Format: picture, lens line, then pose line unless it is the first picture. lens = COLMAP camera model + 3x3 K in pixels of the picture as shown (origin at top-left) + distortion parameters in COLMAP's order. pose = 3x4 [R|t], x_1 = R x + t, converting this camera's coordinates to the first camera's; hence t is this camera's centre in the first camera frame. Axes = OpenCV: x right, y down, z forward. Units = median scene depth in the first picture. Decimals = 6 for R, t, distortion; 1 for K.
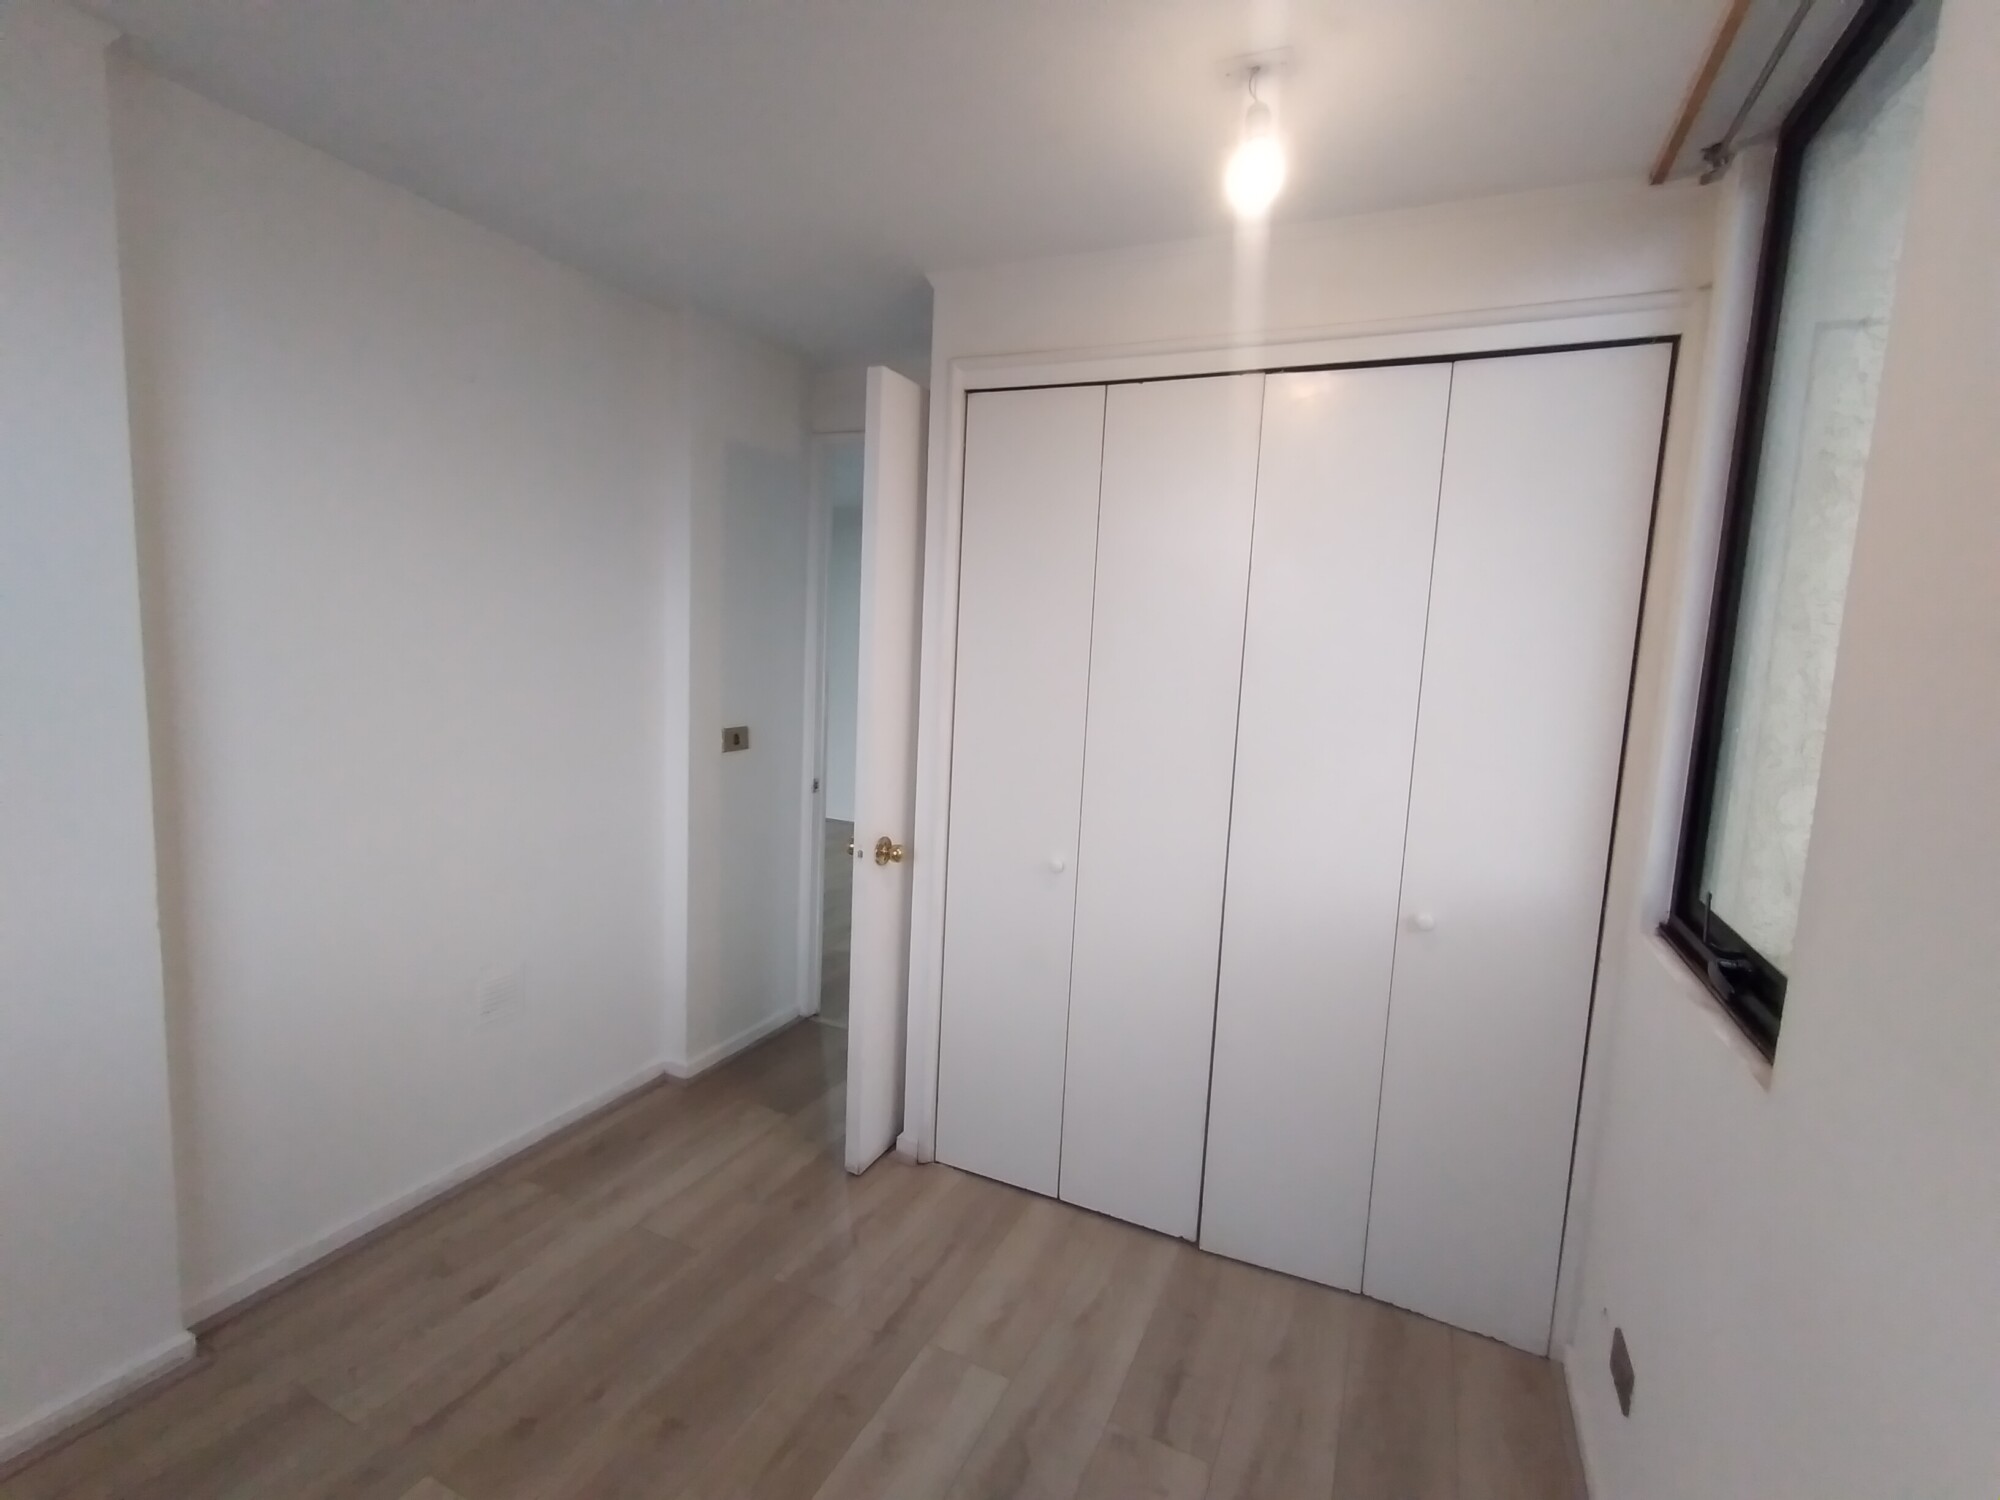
lens RADIAL K [[904.4, 0, 1008.6], [0, 904.4, 743.5], [0, 0, 1]] dist [0.001355, -0.000012]
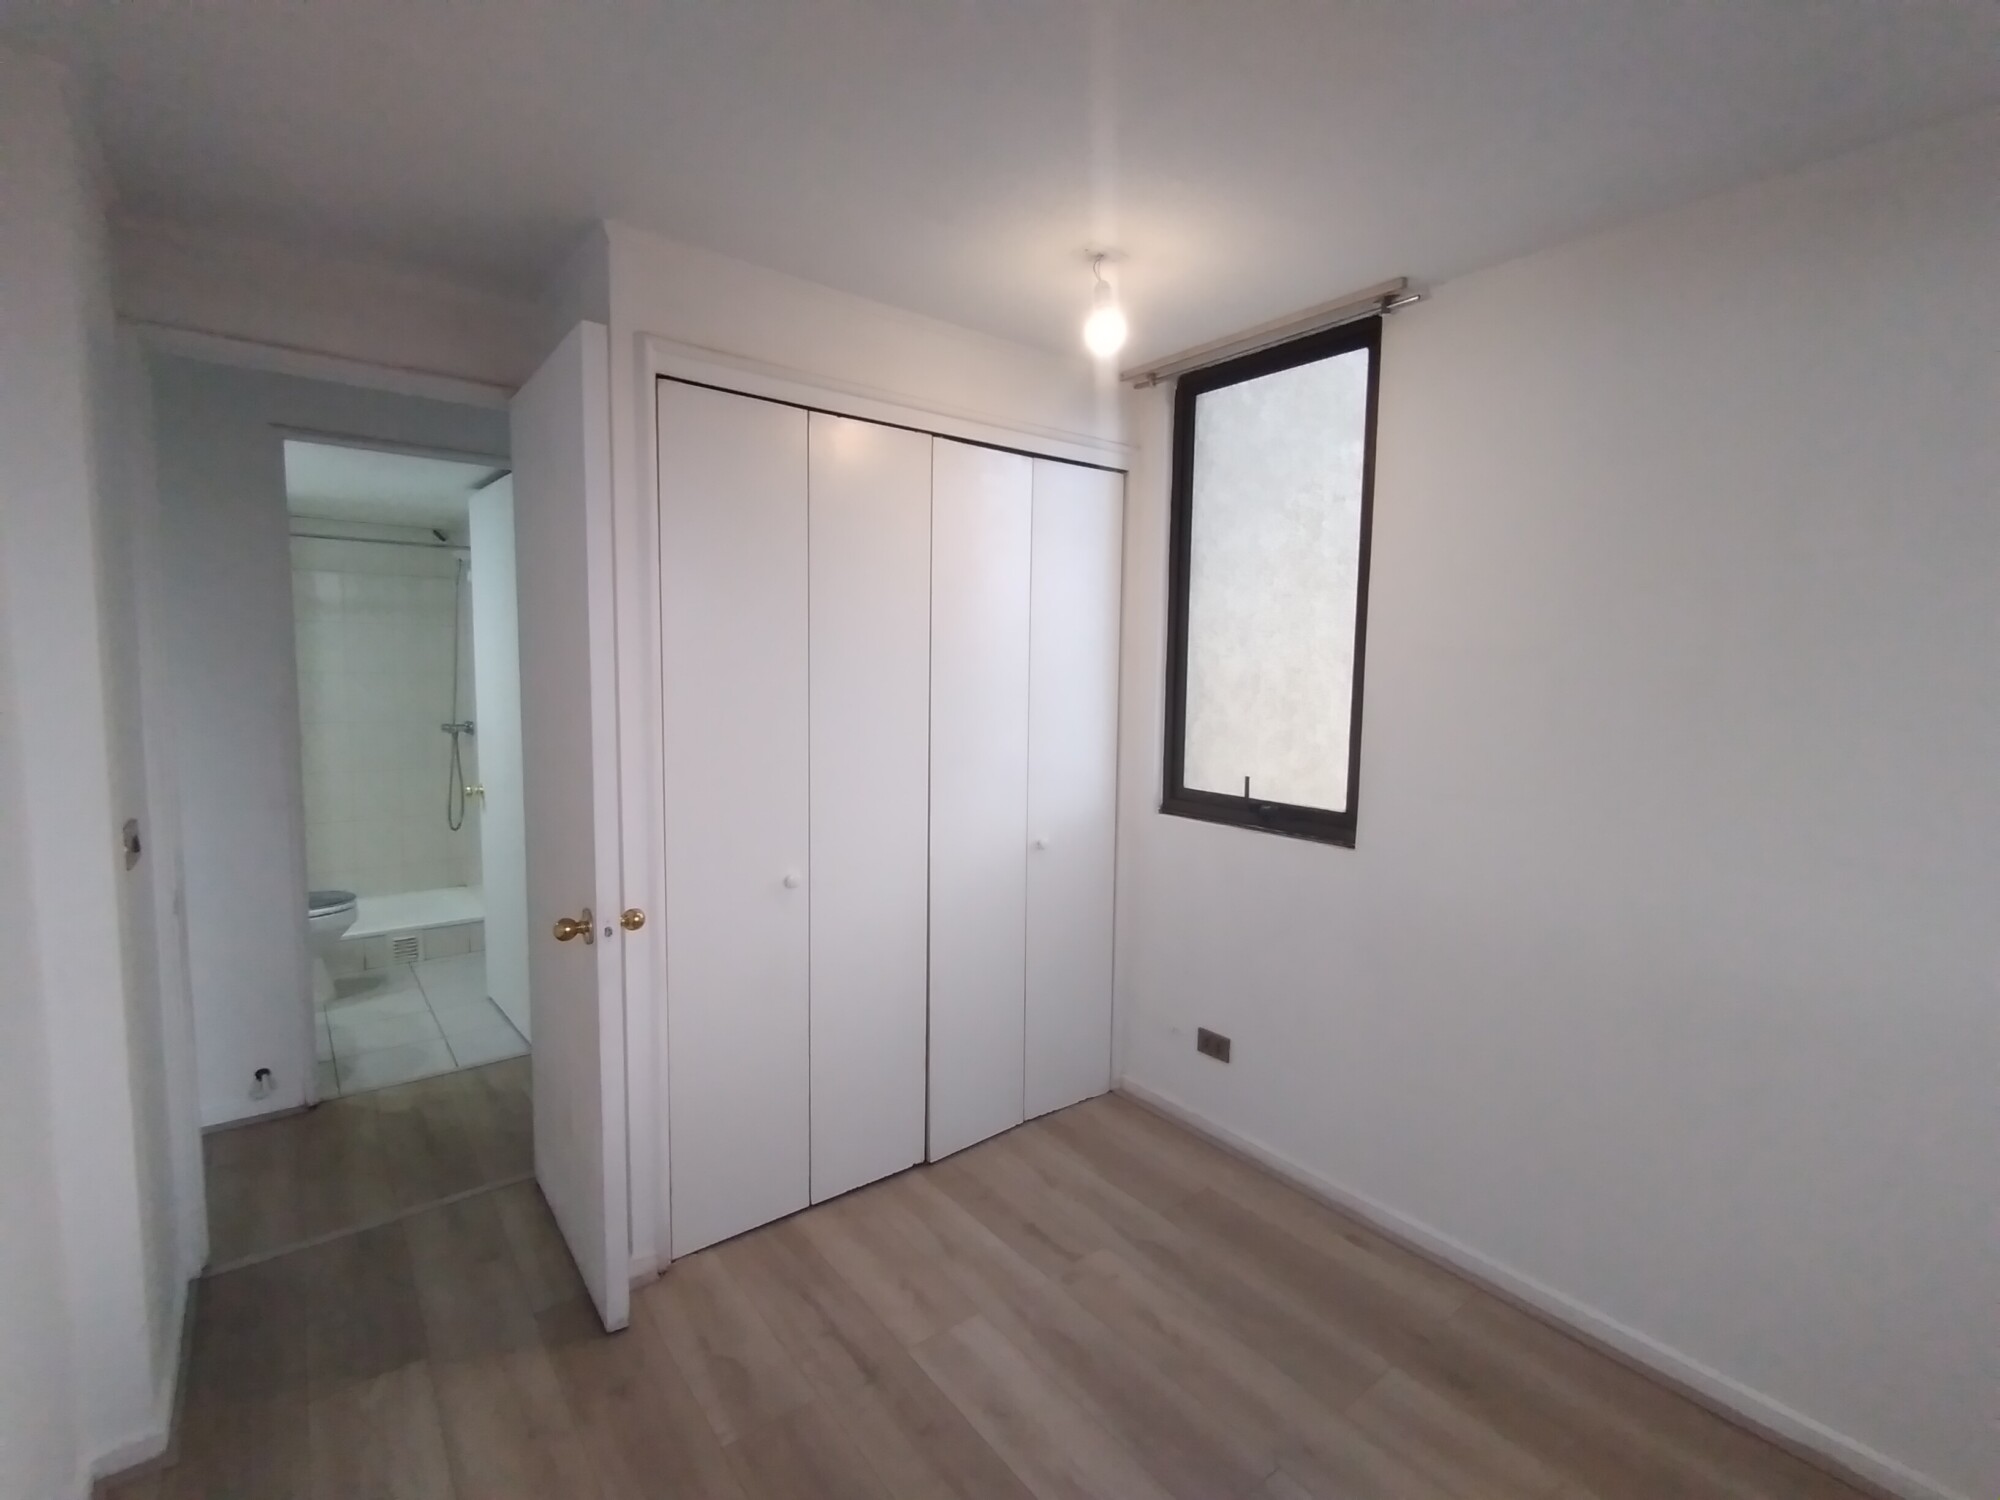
lens RADIAL K [[904.0, 0, 997.2], [0, 904.0, 747.6], [0, 0, 1]] dist [0.001013, -0.000518]
pose [[0.457961, -0.120633, 0.880749, -0.760107], [0.111189, 0.990743, 0.077884, -0.068814], [-0.881991, 0.062262, 0.467135, 0.347642]]
